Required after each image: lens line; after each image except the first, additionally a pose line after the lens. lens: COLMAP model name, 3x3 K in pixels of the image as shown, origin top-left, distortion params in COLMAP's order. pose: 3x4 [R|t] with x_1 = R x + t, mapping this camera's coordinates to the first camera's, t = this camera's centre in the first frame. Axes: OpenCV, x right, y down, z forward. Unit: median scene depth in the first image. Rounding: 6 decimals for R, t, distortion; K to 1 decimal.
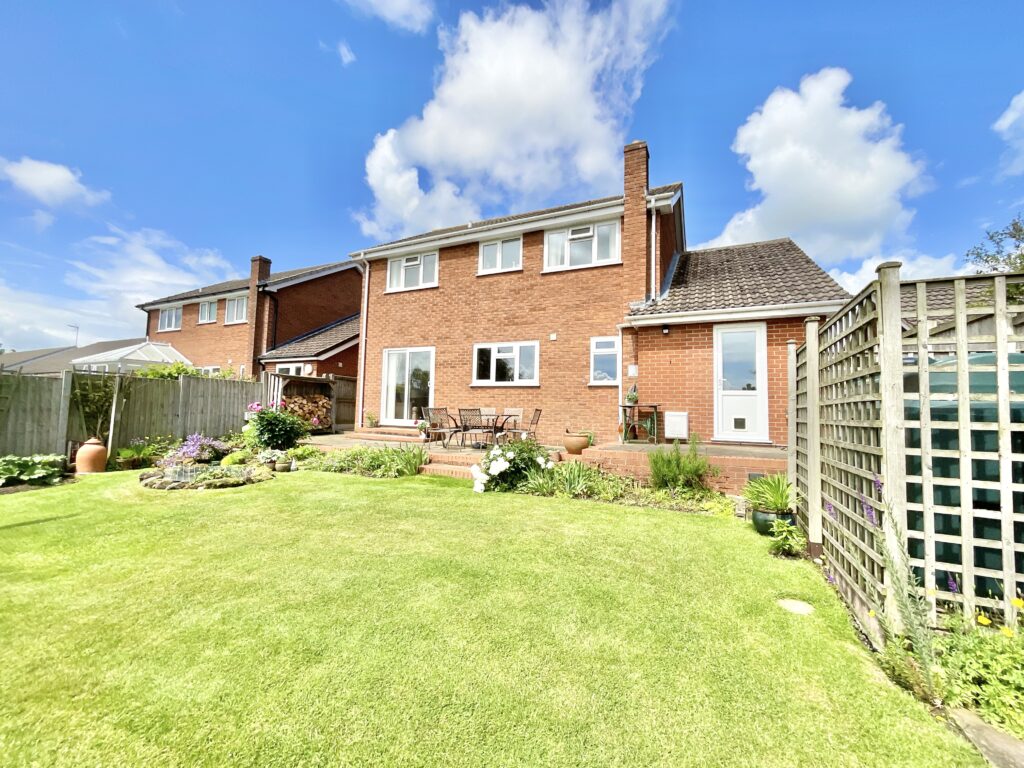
lens RADIAL K [[415.7, 0, 513.3], [0, 415.7, 384.4], [0, 0, 1]] dist [0.000509, -0.002694]
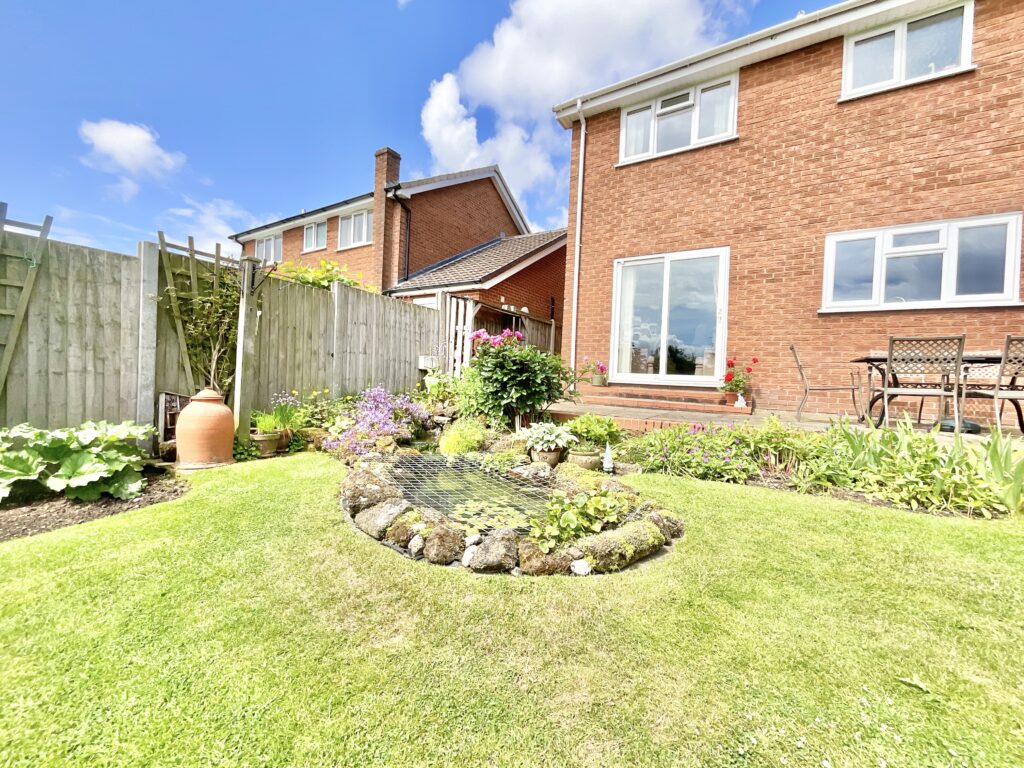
lens RADIAL K [[415.7, 0, 514.0], [0, 415.7, 384.9], [0, 0, 1]] dist [0.000509, -0.002694]
pose [[0.993535, 0.017802, -0.112119, -0.456115], [-0.009476, 0.997187, 0.074358, 0.064681], [0.113127, -0.072815, 0.990909, 0.426624]]
